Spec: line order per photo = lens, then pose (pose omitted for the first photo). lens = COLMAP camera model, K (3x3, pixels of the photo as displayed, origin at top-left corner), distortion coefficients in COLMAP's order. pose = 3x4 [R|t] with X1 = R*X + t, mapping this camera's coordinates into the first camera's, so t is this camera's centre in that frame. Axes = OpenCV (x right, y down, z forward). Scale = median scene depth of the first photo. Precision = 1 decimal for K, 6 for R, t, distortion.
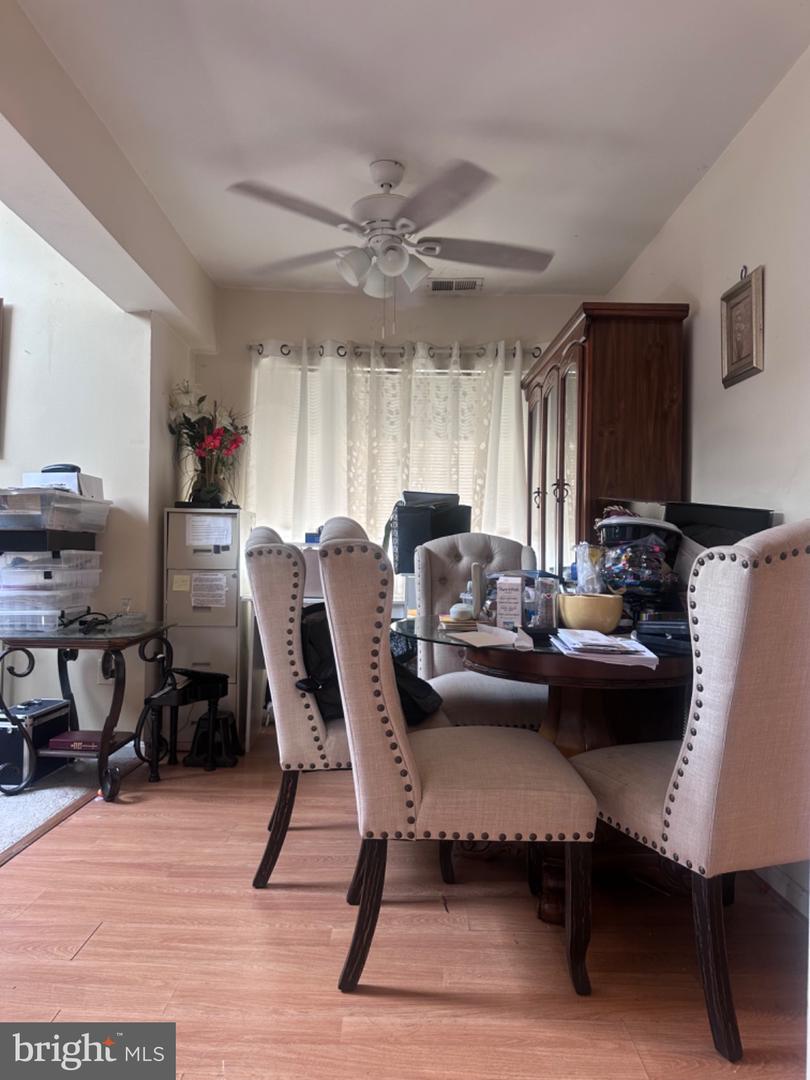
lens RADIAL K [[753.8, 0, 405.0], [0, 753.8, 540.0], [0, 0, 1]] dist [0.005980, -0.086846]
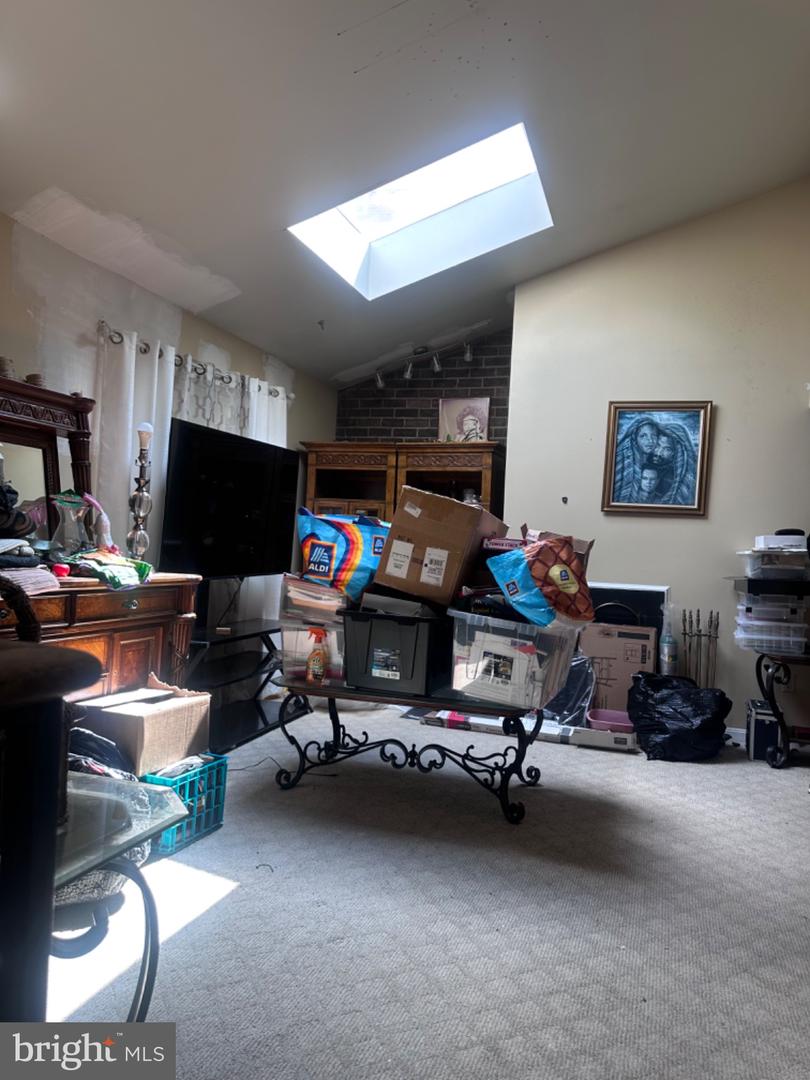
lens RADIAL K [[764.3, 0, 405.0], [0, 764.3, 540.0], [0, 0, 1]] dist [0.174185, -0.369617]
pose [[0.951622, 0.028000, -0.305993, -0.593460], [-0.032993, 0.999393, -0.011155, -0.037524], [0.305495, 0.020710, 0.951968, -0.483745]]
